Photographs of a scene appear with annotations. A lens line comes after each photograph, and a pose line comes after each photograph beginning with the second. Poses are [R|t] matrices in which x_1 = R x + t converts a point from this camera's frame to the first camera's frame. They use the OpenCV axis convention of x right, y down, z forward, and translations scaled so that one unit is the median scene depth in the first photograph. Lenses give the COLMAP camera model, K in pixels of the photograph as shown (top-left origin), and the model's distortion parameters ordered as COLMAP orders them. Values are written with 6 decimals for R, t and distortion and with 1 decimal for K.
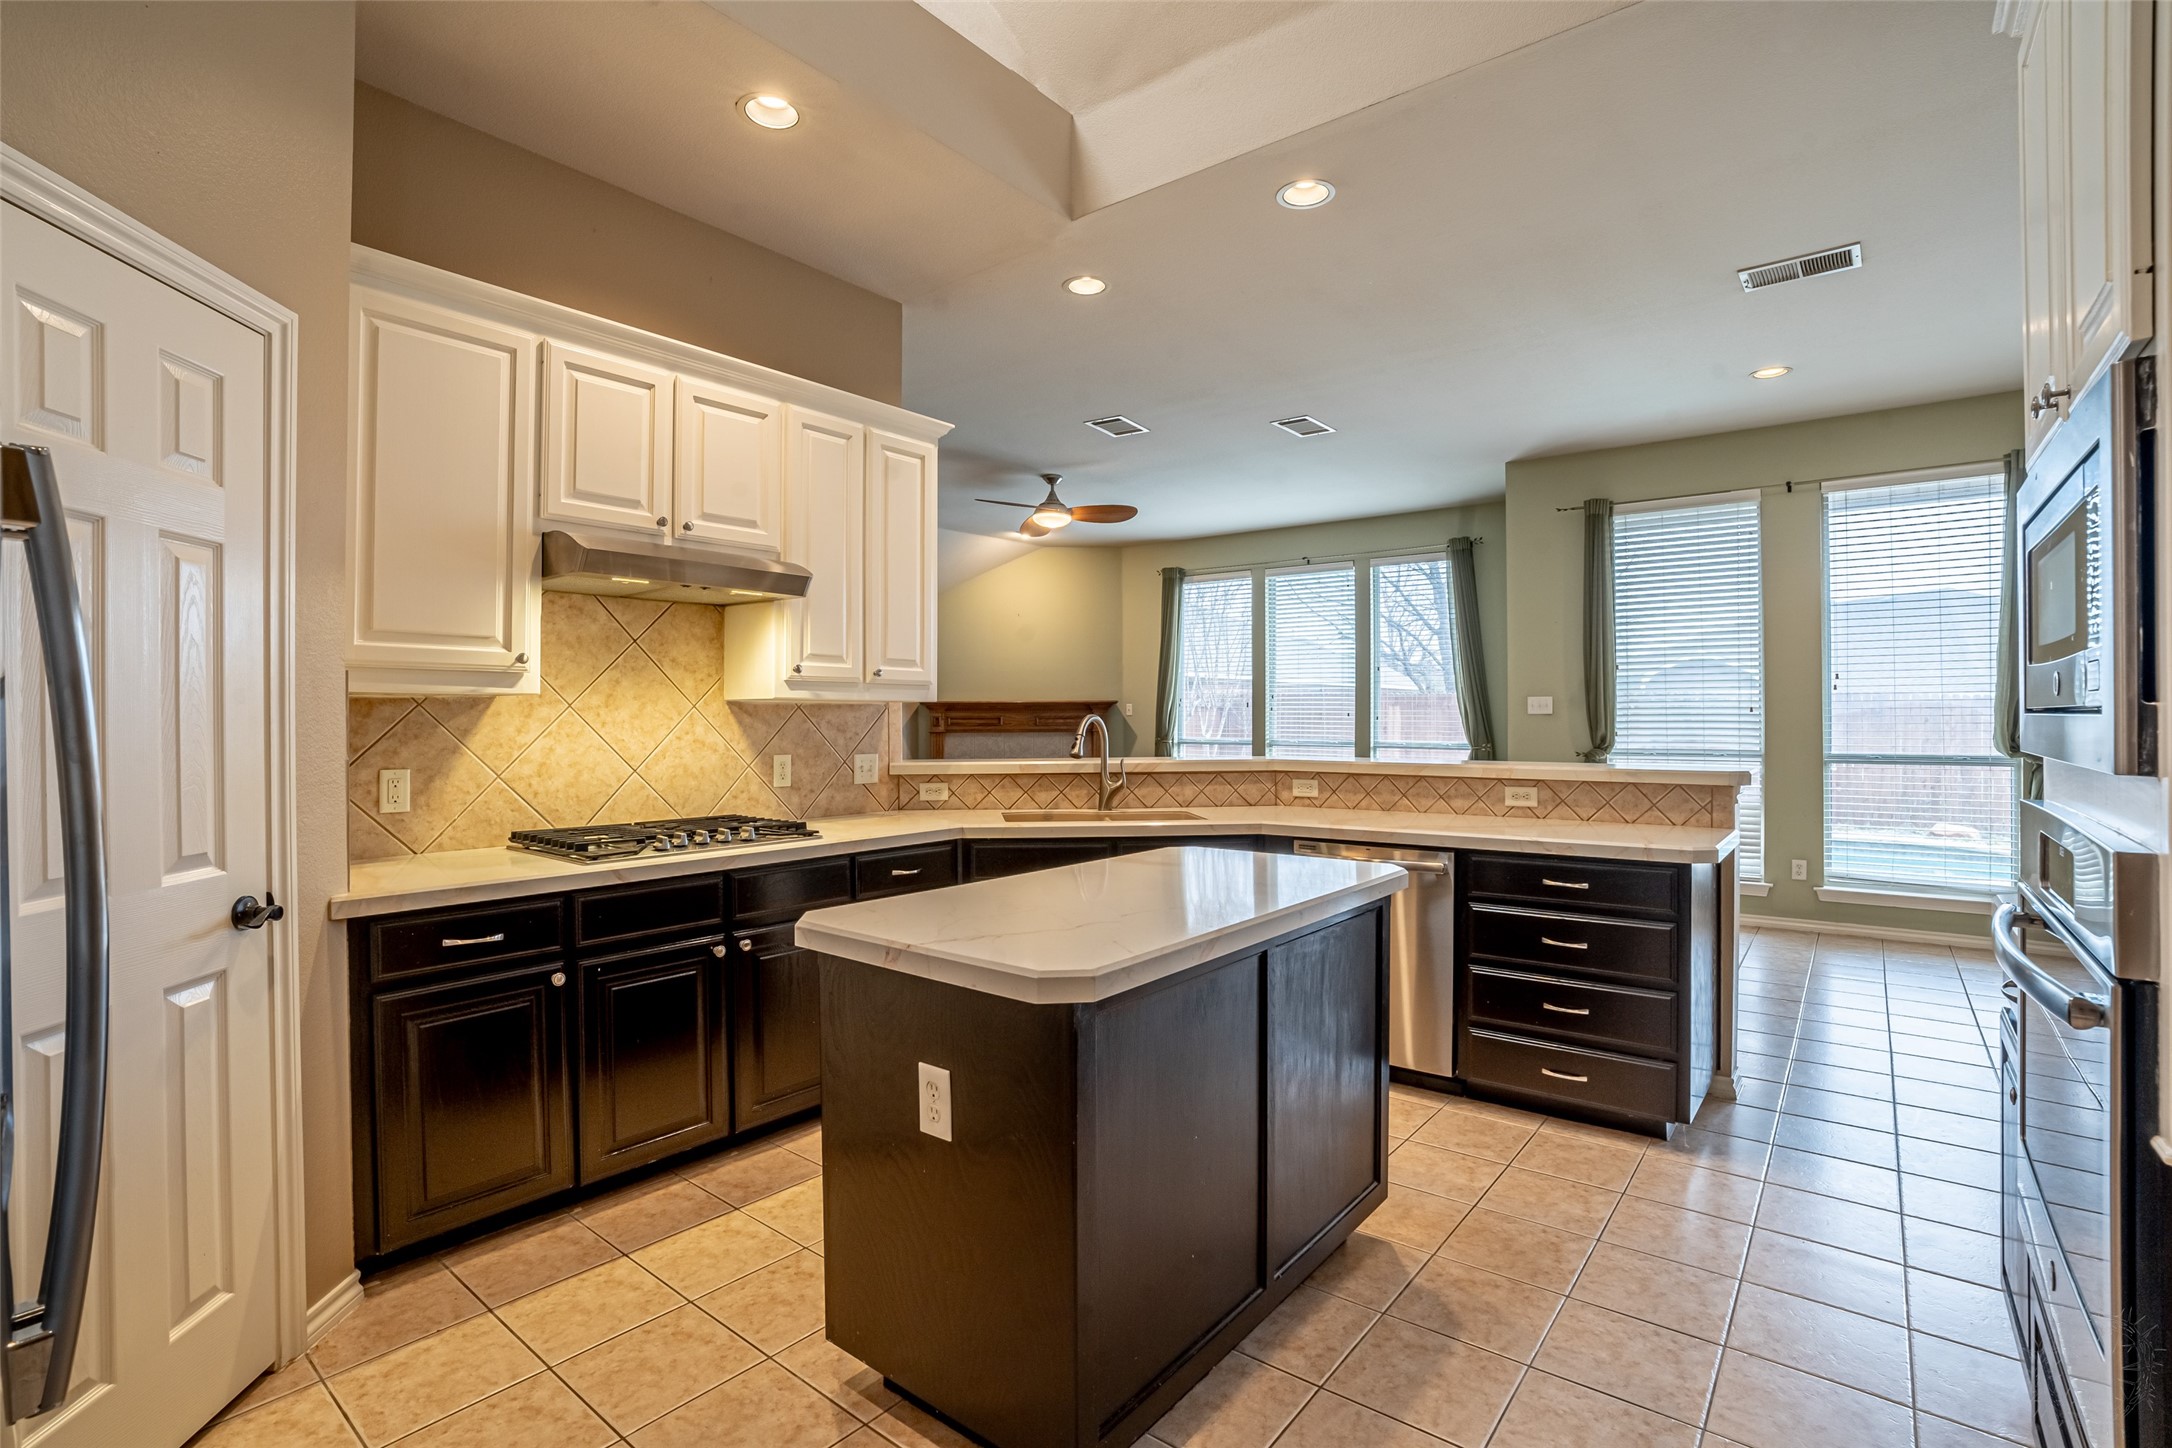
lens RADIAL K [[1004.2, 0, 1089.7], [0, 1004.2, 725.8], [0, 0, 1]] dist [-0.046117, 0.000378]
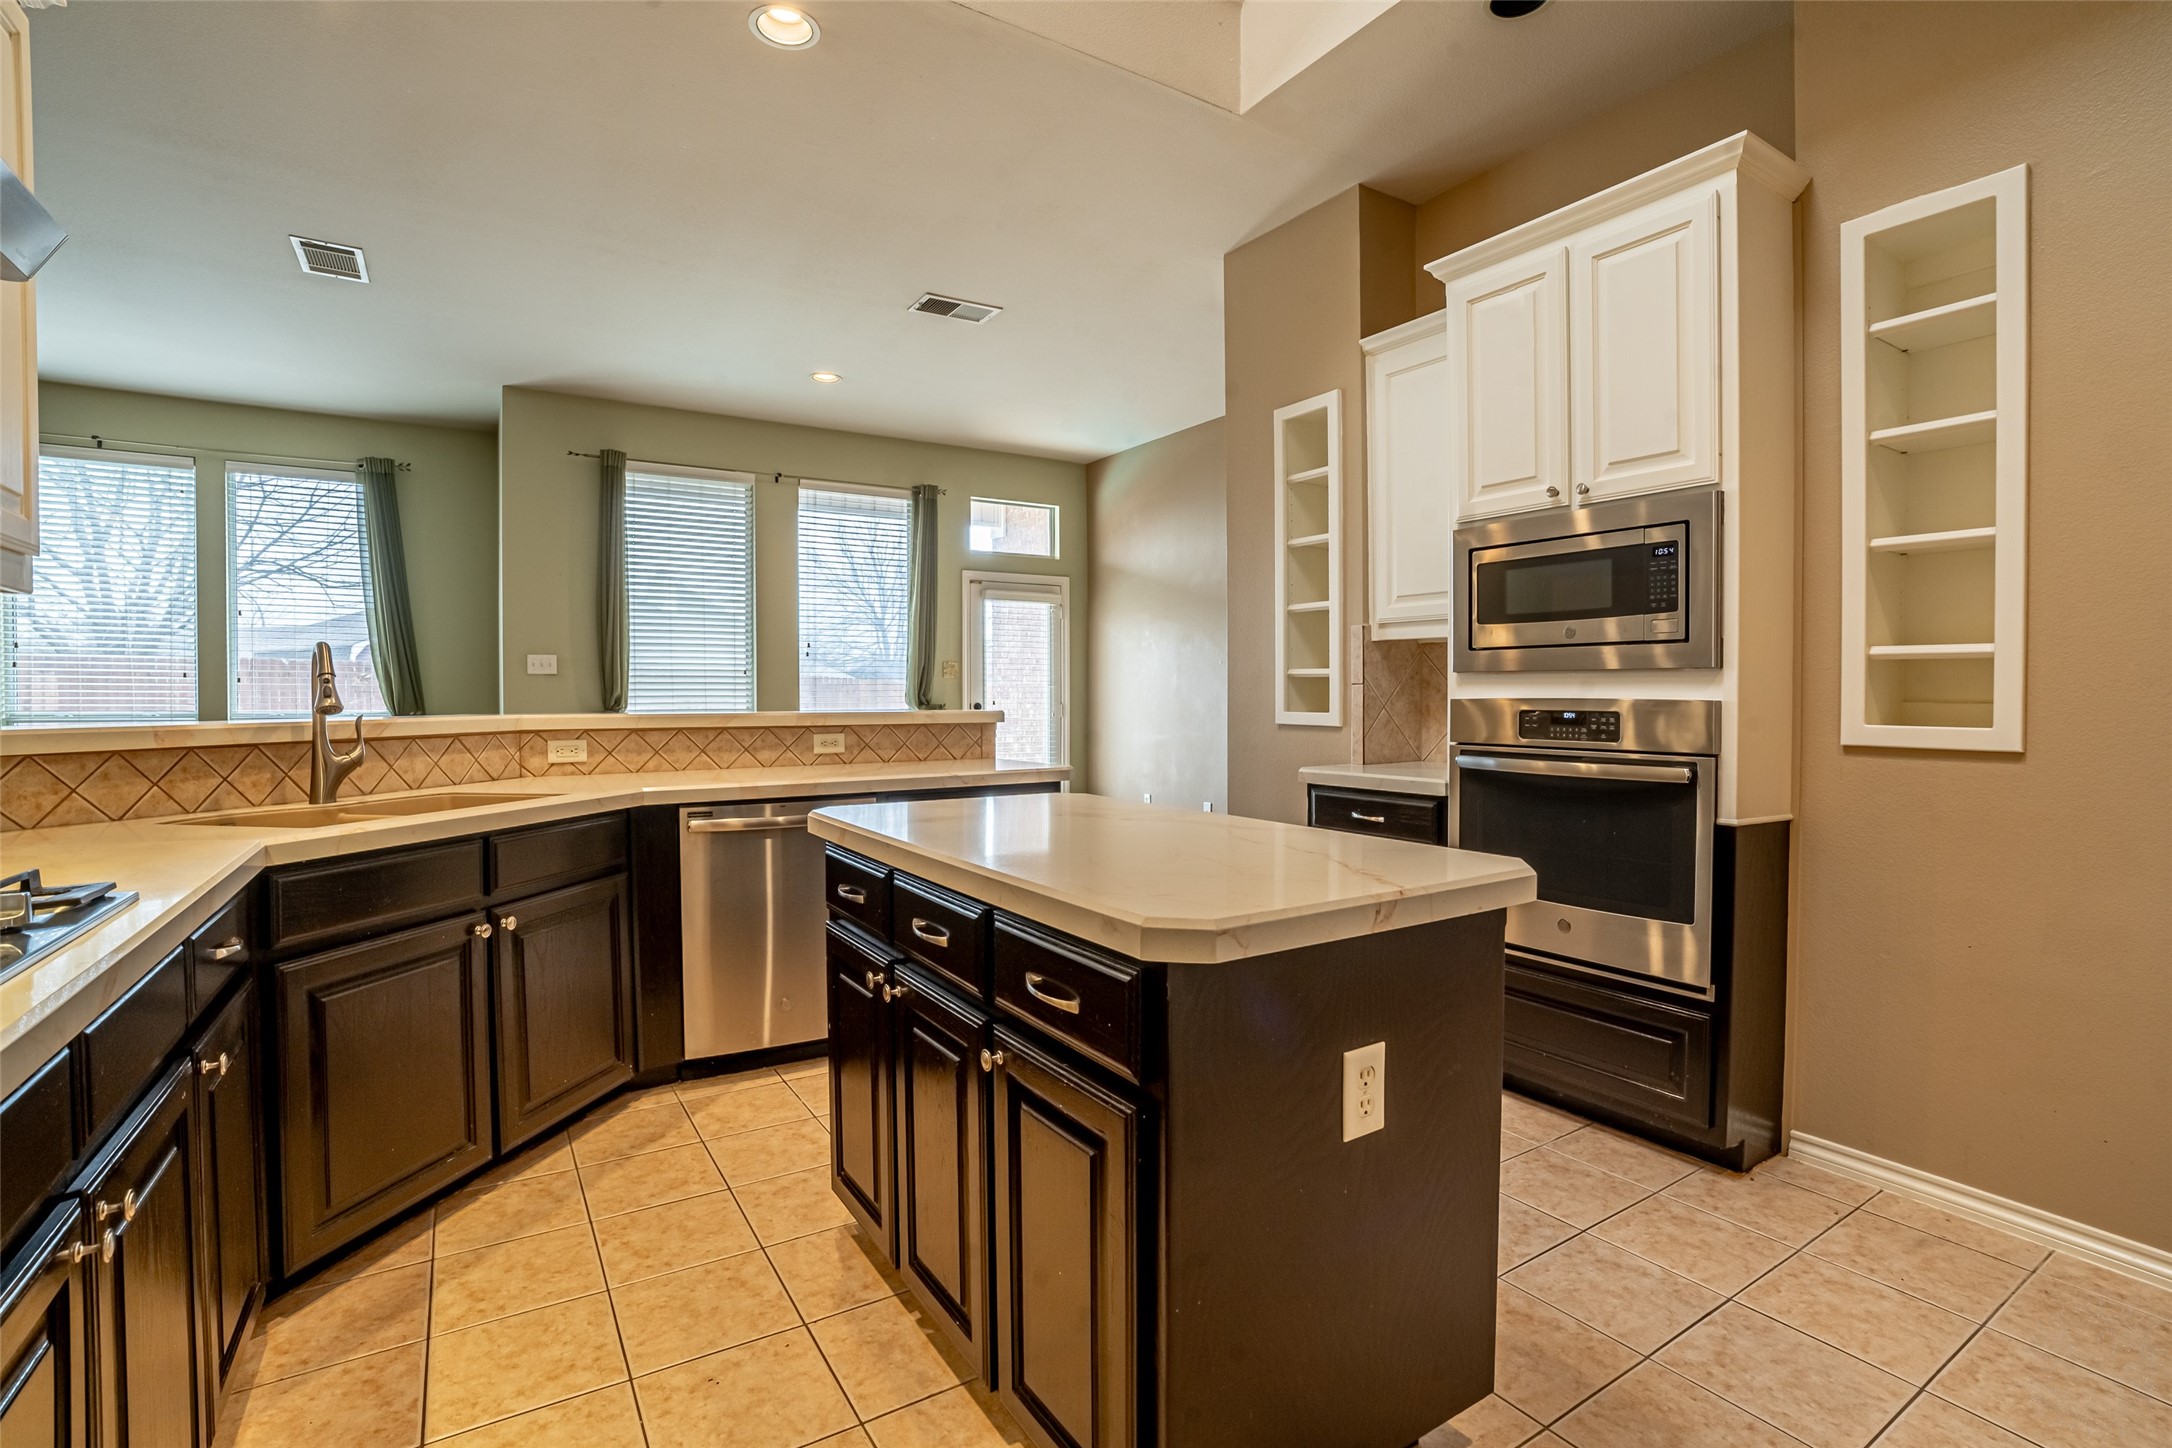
lens RADIAL K [[1004.2, 0, 1089.7], [0, 1004.2, 725.8], [0, 0, 1]] dist [-0.046117, 0.000378]
pose [[0.335447, -0.026468, 0.941687, -0.372447], [0.007441, 0.999648, 0.025446, 0.026109], [-0.942030, -0.001529, 0.335526, 0.365431]]
